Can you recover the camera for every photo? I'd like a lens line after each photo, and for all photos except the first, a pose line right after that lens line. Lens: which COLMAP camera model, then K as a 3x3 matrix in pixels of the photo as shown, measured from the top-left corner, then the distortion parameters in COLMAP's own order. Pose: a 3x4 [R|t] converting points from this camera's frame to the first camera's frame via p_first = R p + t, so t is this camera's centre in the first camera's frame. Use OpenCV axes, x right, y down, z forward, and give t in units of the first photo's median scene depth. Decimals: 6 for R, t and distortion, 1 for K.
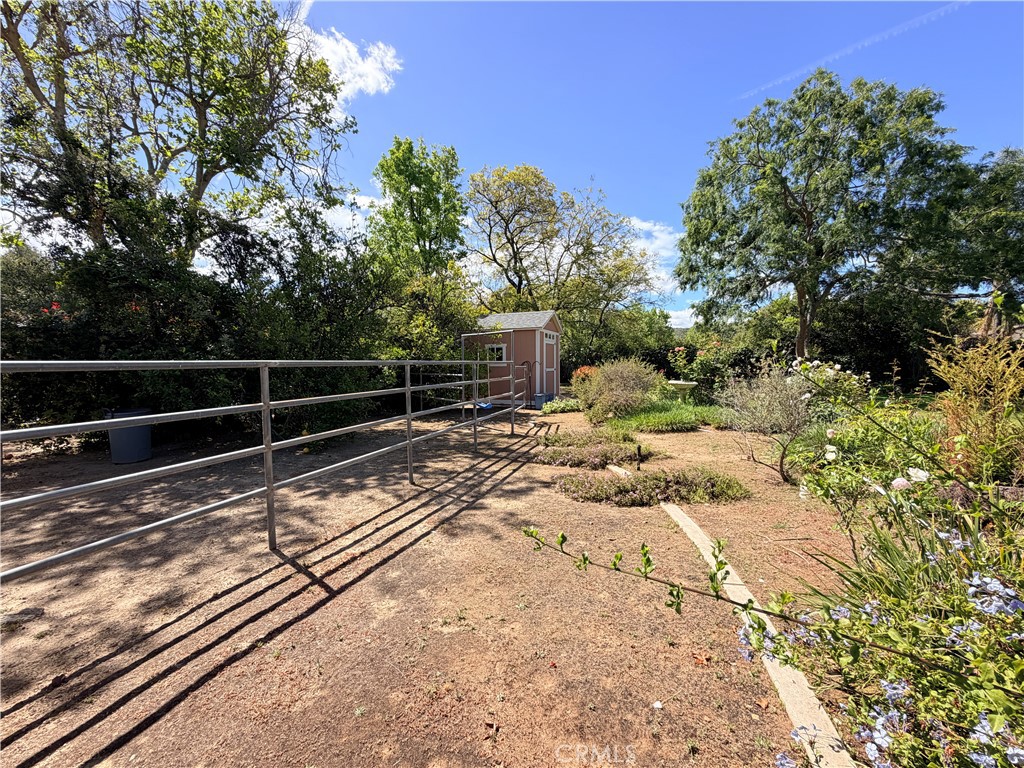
lens RADIAL K [[414.5, 0, 512.6], [0, 414.5, 380.8], [0, 0, 1]] dist [0.001309, 0.000039]
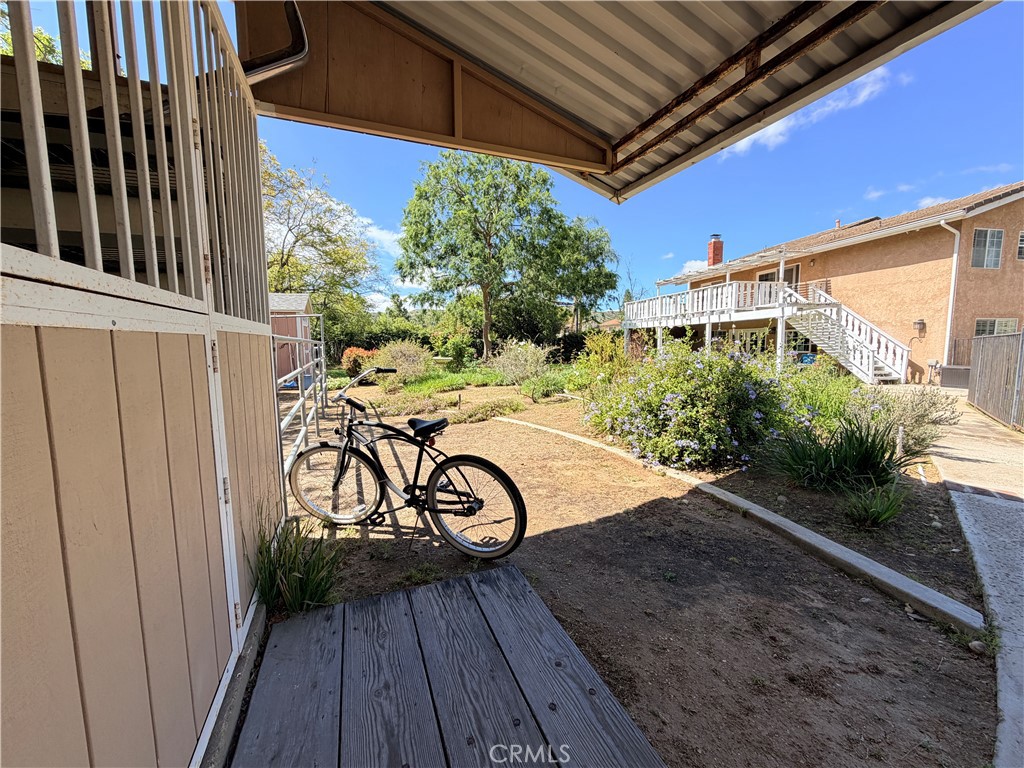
lens RADIAL K [[414.5, 0, 512.1], [0, 414.5, 388.1], [0, 0, 1]] dist [0.001309, 0.000039]
pose [[0.745367, -0.073792, 0.662558, -0.229732], [0.035527, 0.996840, 0.071055, 0.009329], [-0.665707, -0.029424, 0.745633, -0.127739]]
